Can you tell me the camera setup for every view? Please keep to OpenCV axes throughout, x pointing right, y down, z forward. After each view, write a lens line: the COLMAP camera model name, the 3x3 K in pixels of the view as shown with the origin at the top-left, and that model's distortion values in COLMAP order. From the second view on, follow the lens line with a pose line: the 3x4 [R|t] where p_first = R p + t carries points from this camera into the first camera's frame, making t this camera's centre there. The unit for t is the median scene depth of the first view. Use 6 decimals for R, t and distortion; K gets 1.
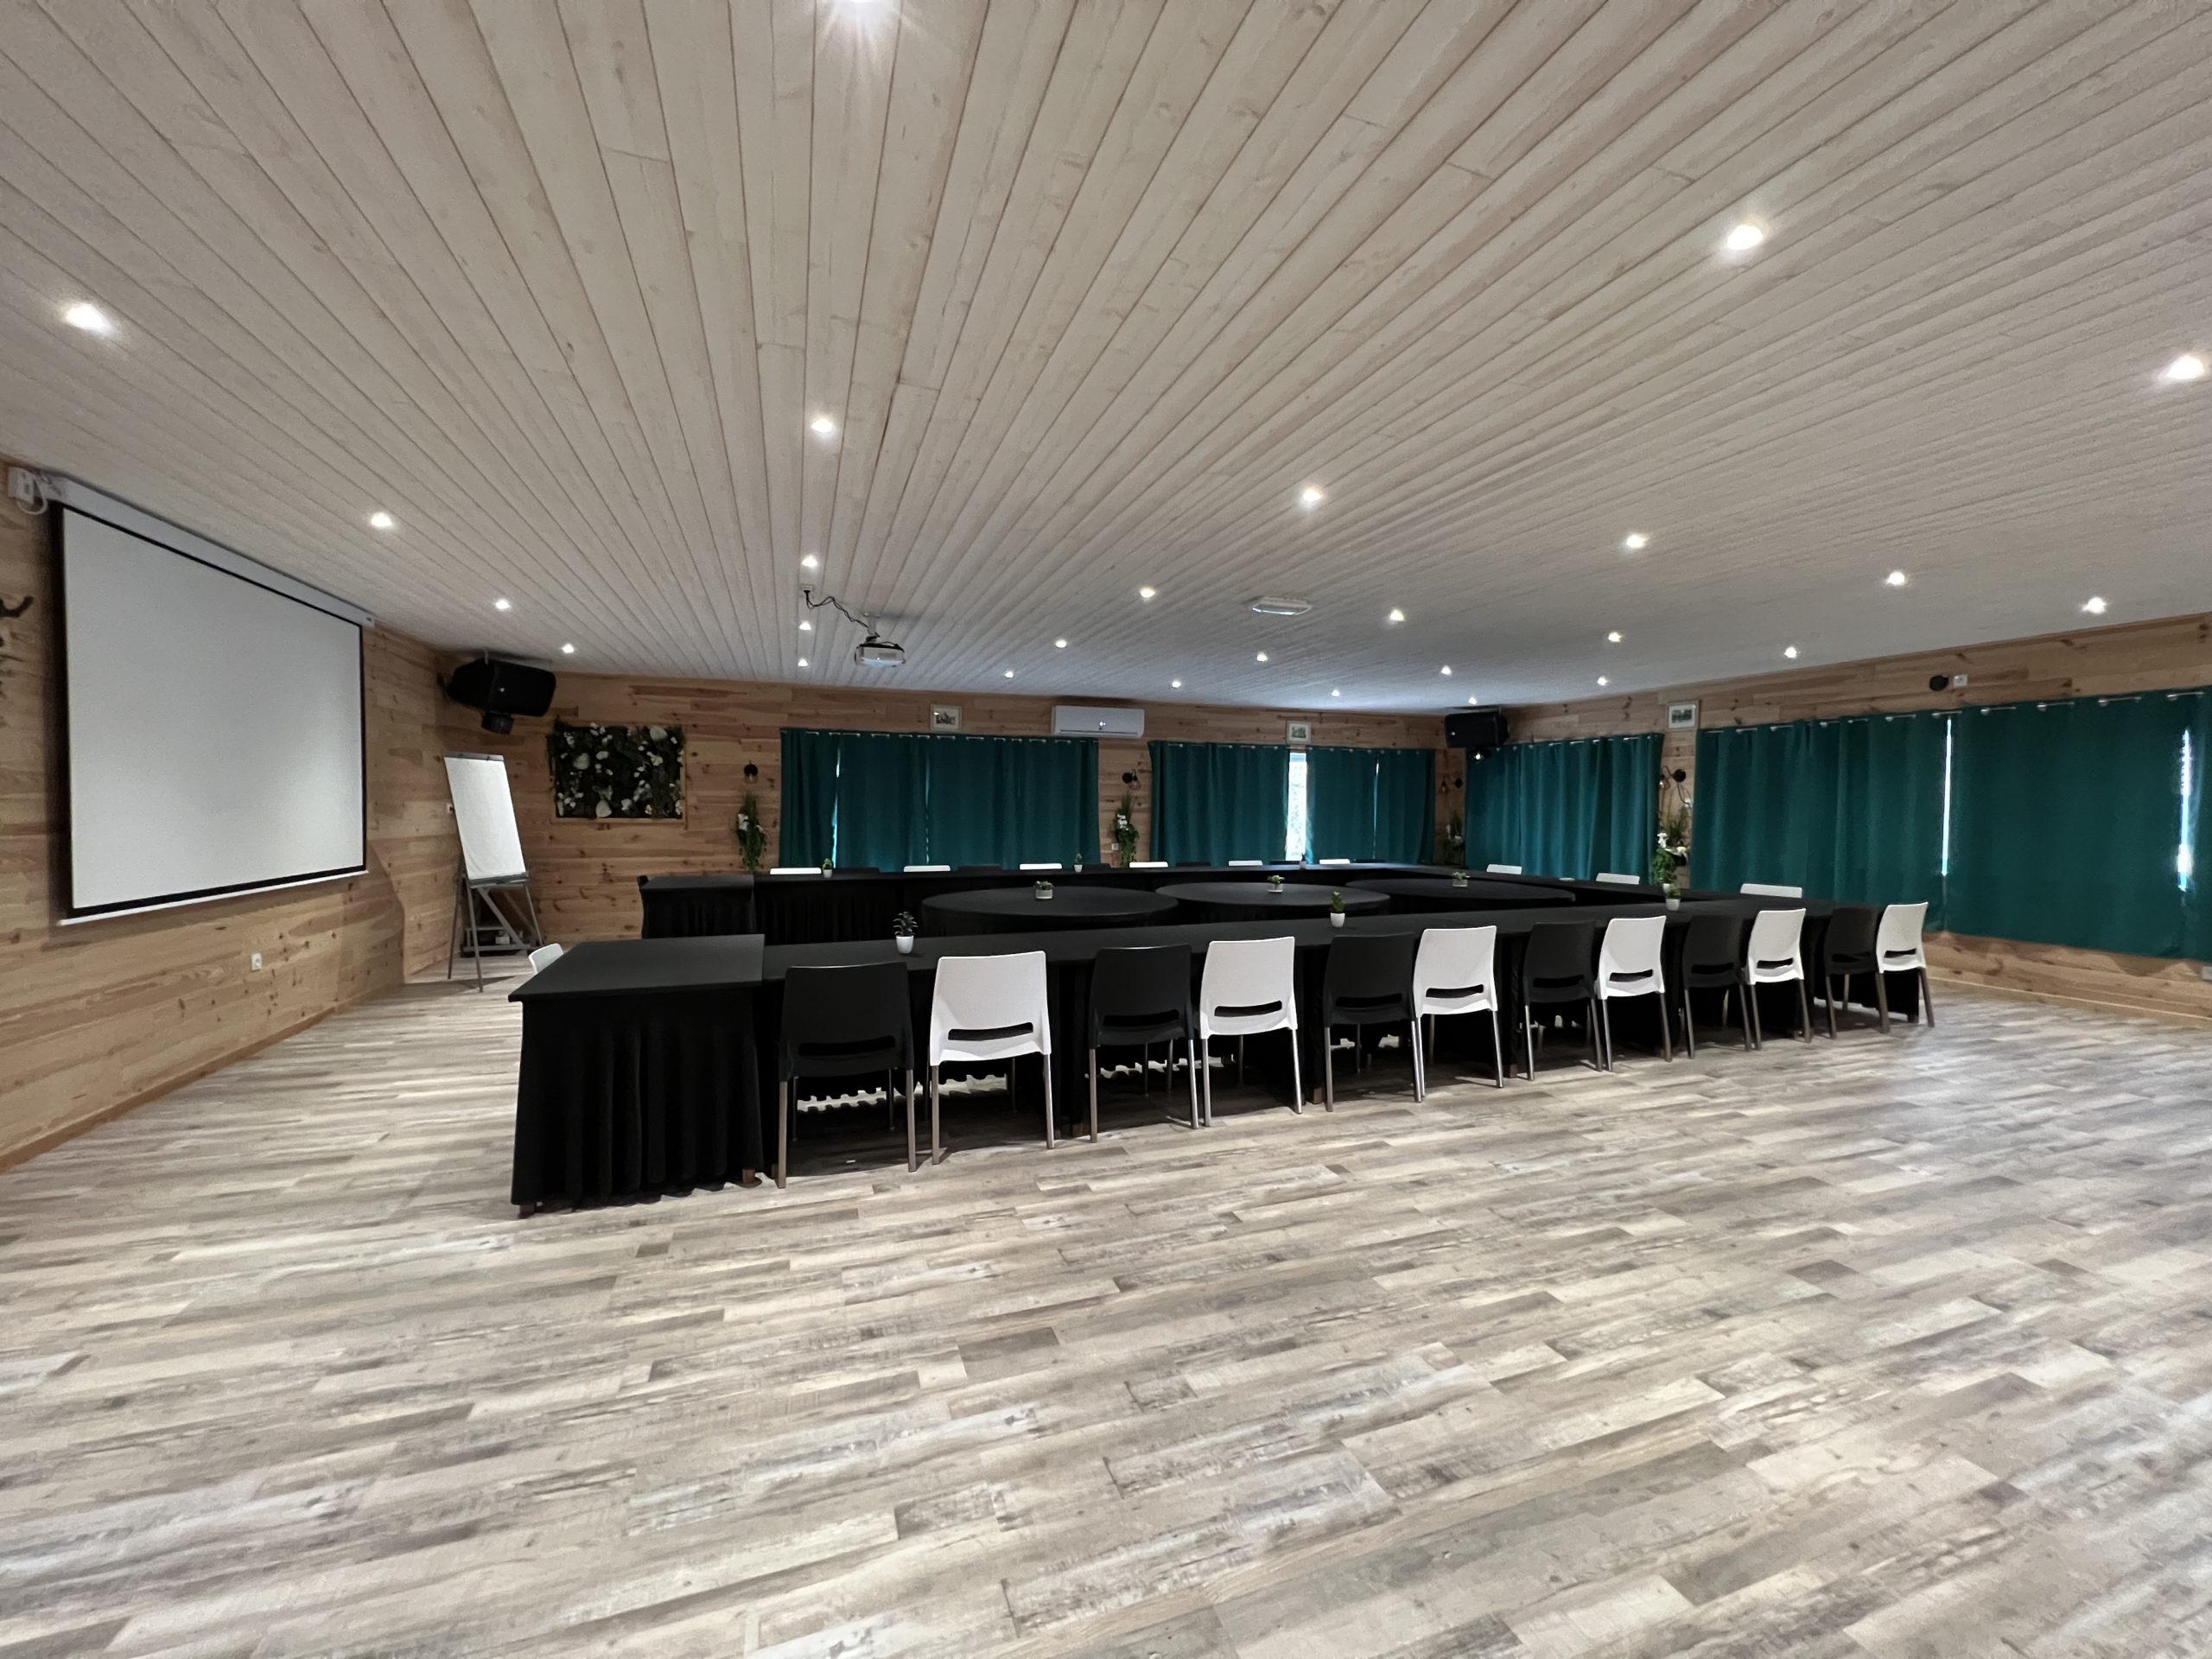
lens RADIAL K [[893.4, 0, 1106.0], [0, 893.4, 829.5], [0, 0, 1]] dist [-0.000015, 0.004226]
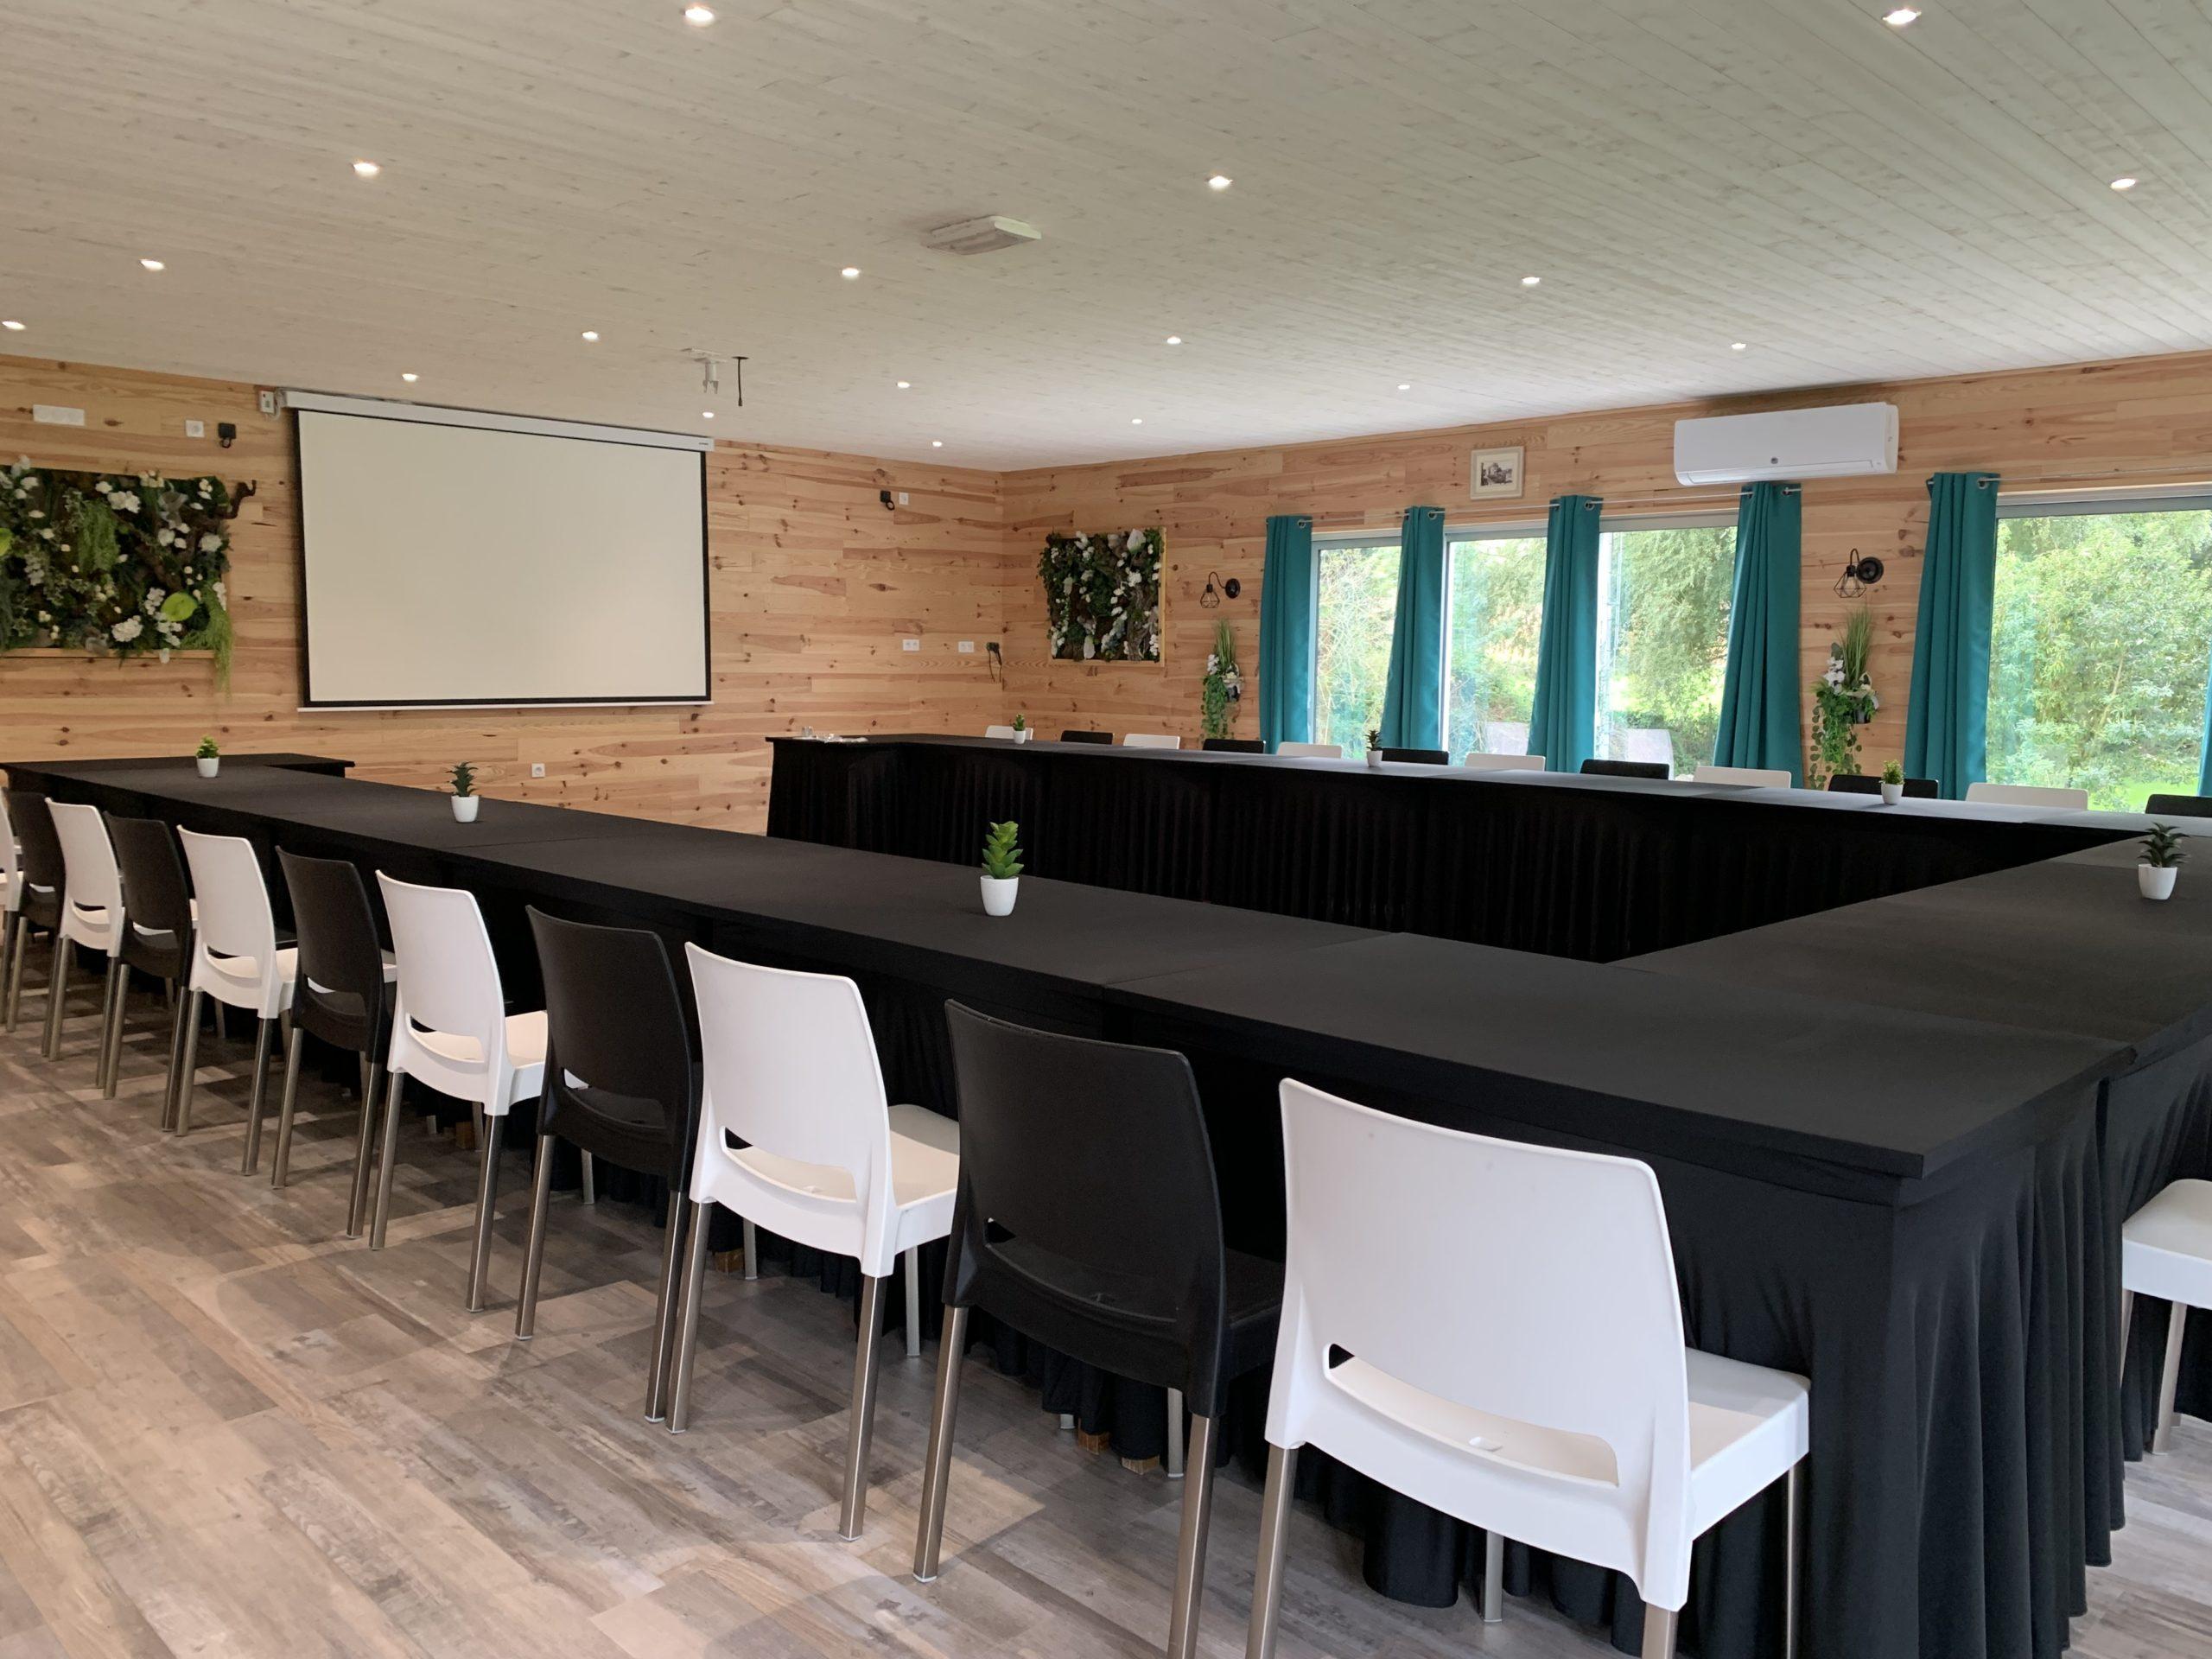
lens RADIAL K [[1655.3, 0, 1101.9], [0, 1655.3, 898.3], [0, 0, 1]] dist [0.020454, -0.049798]
pose [[0.443750, 0.126438, -0.887186, 0.701925], [-0.032584, 0.991619, 0.125024, 0.011579], [0.895558, -0.026571, 0.444150, 0.382973]]
